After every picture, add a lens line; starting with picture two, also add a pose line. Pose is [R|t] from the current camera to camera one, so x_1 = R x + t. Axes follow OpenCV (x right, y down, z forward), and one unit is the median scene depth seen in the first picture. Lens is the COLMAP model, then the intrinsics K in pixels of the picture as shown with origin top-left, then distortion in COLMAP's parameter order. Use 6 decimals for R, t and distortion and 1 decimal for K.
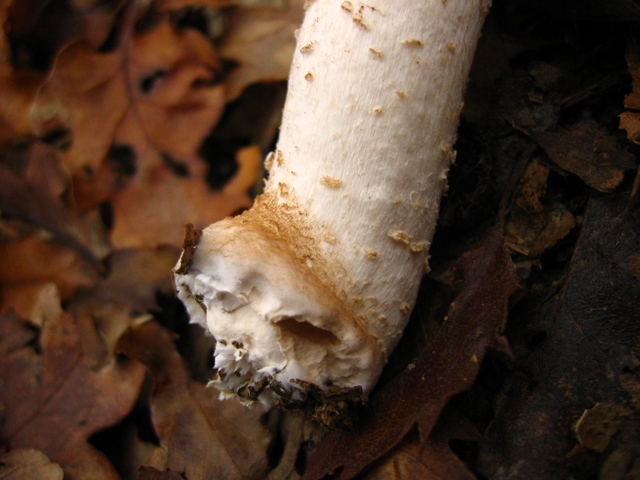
lens RADIAL K [[673.8, 0, 320.0], [0, 673.8, 240.0], [0, 0, 1]] dist [-0.162521, 0.146618]
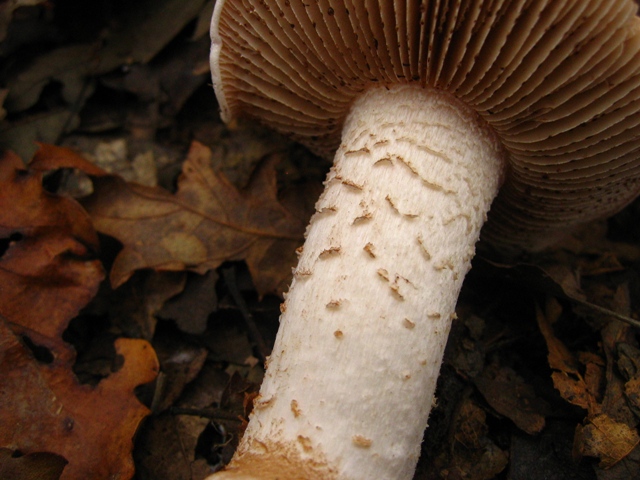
lens RADIAL K [[673.8, 0, 320.0], [0, 673.8, 240.0], [0, 0, 1]] dist [-0.162521, 0.146618]
pose [[0.861854, 0.123741, 0.491828, -0.579882], [-0.044322, 0.984445, -0.170012, -0.213199], [-0.505215, 0.124726, 0.853933, 0.110115]]
